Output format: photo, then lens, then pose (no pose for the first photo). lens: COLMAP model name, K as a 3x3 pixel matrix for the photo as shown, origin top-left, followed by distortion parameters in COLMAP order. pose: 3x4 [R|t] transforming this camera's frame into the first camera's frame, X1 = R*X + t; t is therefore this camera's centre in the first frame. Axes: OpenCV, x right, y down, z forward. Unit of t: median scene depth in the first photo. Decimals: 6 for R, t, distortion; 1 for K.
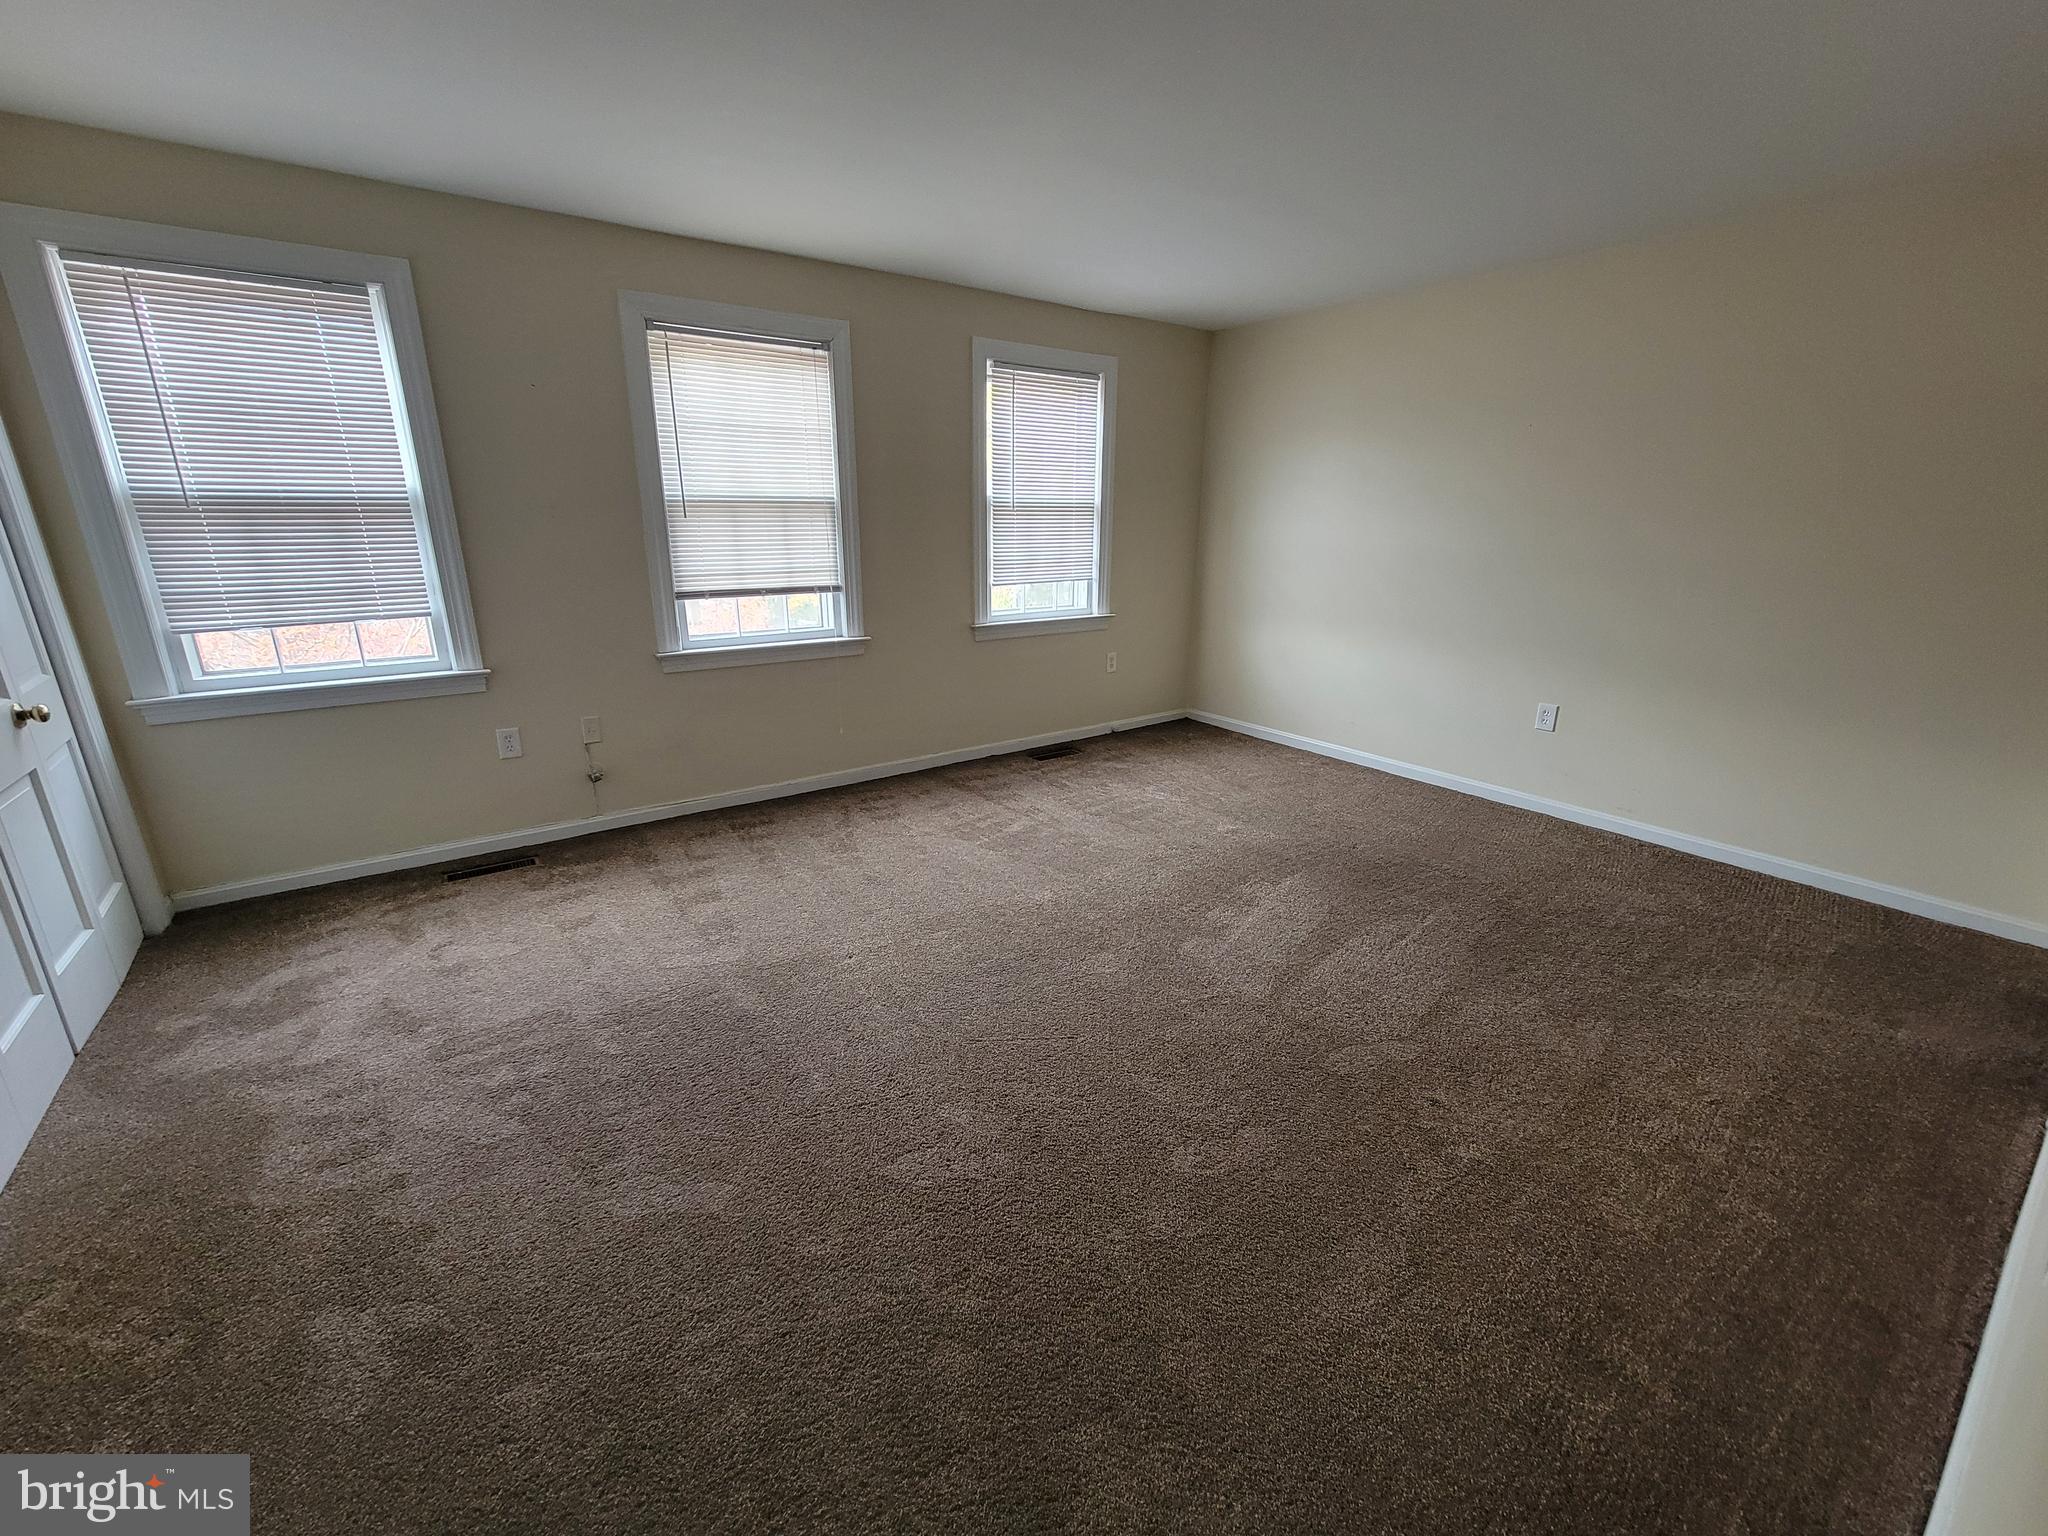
lens RADIAL K [[824.4, 0, 1016.7], [0, 824.4, 766.9], [0, 0, 1]] dist [-0.002342, -0.000576]
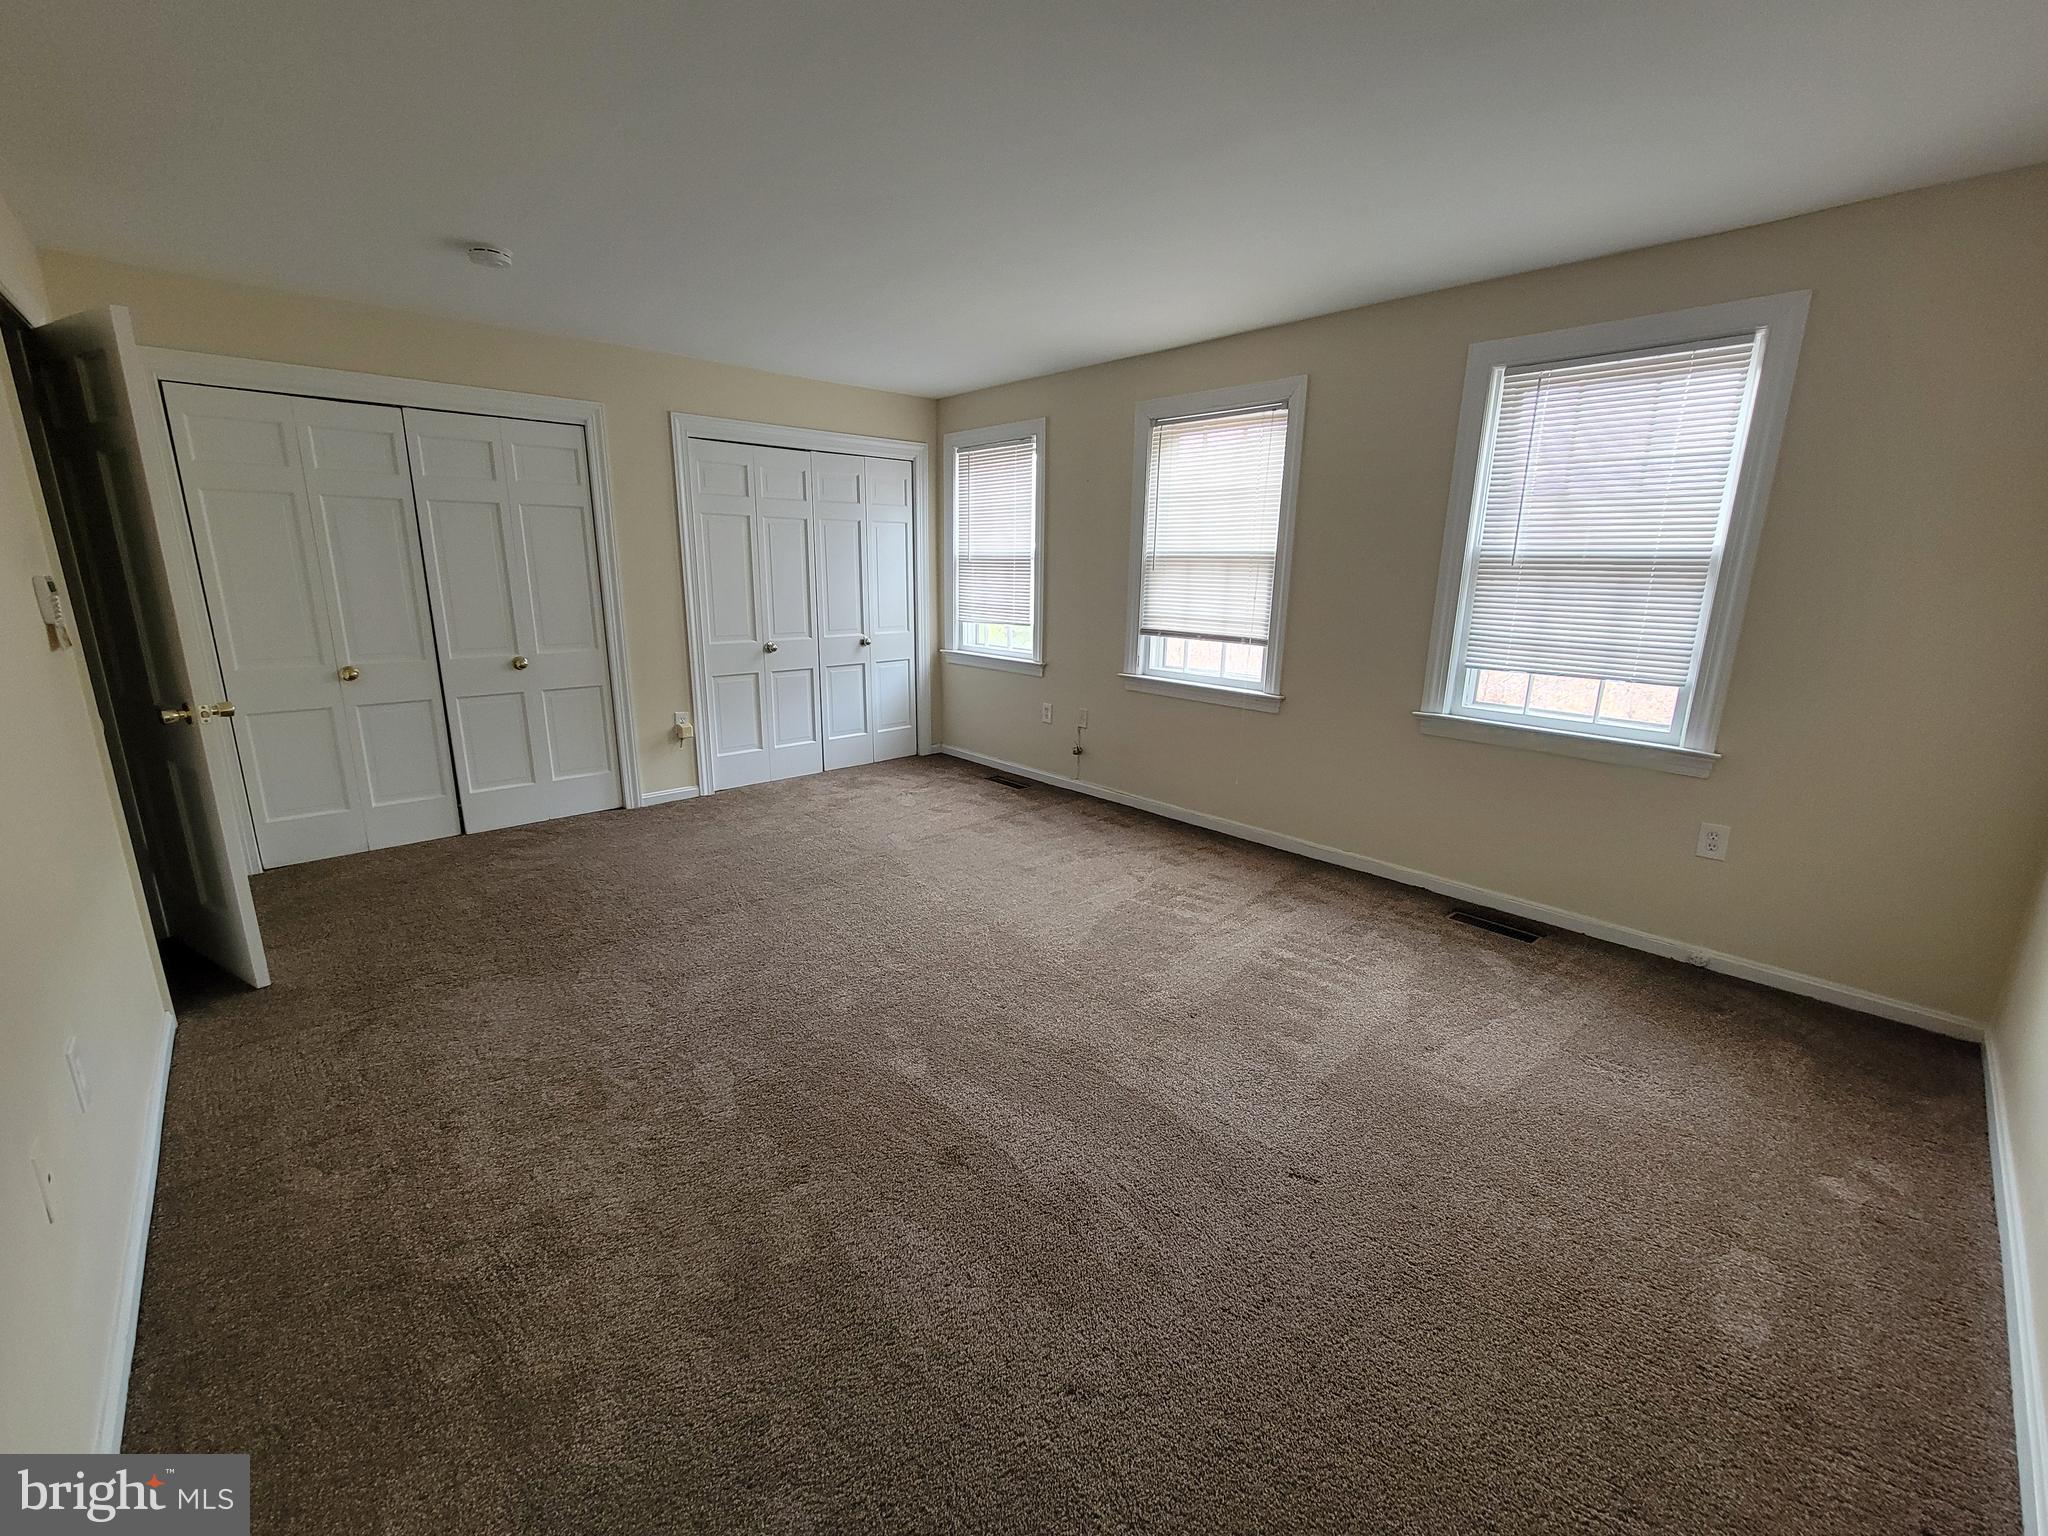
lens RADIAL K [[824.4, 0, 1010.1], [0, 824.4, 760.6], [0, 0, 1]] dist [-0.002342, -0.000576]
pose [[0.124154, 0.225177, -0.966375, 0.778145], [-0.309346, 0.934156, 0.177927, -0.175296], [0.942810, 0.276854, 0.185637, 0.600766]]
